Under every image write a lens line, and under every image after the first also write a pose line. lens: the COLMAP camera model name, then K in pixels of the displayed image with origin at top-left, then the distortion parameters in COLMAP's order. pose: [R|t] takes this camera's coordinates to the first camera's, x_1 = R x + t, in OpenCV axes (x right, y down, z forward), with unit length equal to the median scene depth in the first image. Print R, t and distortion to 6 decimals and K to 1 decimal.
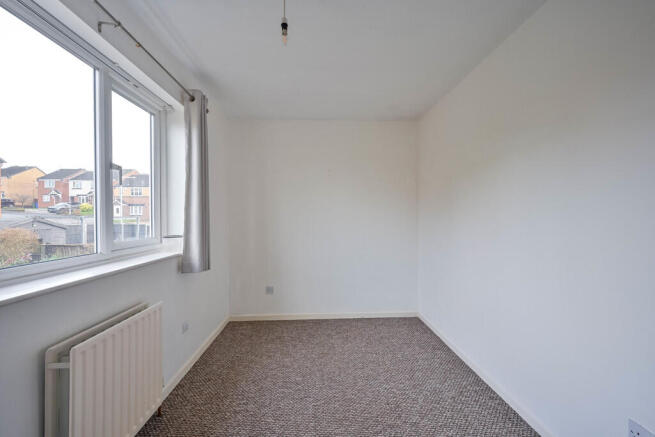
lens RADIAL K [[258.4, 0, 332.6], [0, 258.4, 214.7], [0, 0, 1]] dist [0.000138, 0.000128]
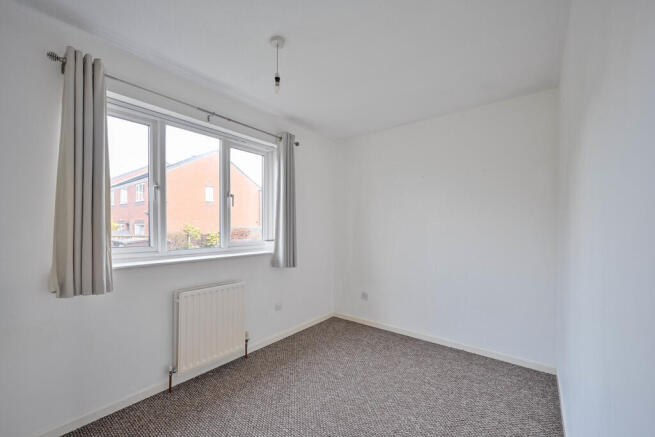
lens RADIAL K [[270.9, 0, 325.9], [0, 270.9, 223.2], [0, 0, 1]] dist [0.000022, 0.000201]
pose [[0.744303, -0.000441, -0.667842, 0.546216], [-0.002042, 0.999994, -0.002936, -0.003567], [0.667839, 0.003549, 0.744297, 0.095825]]
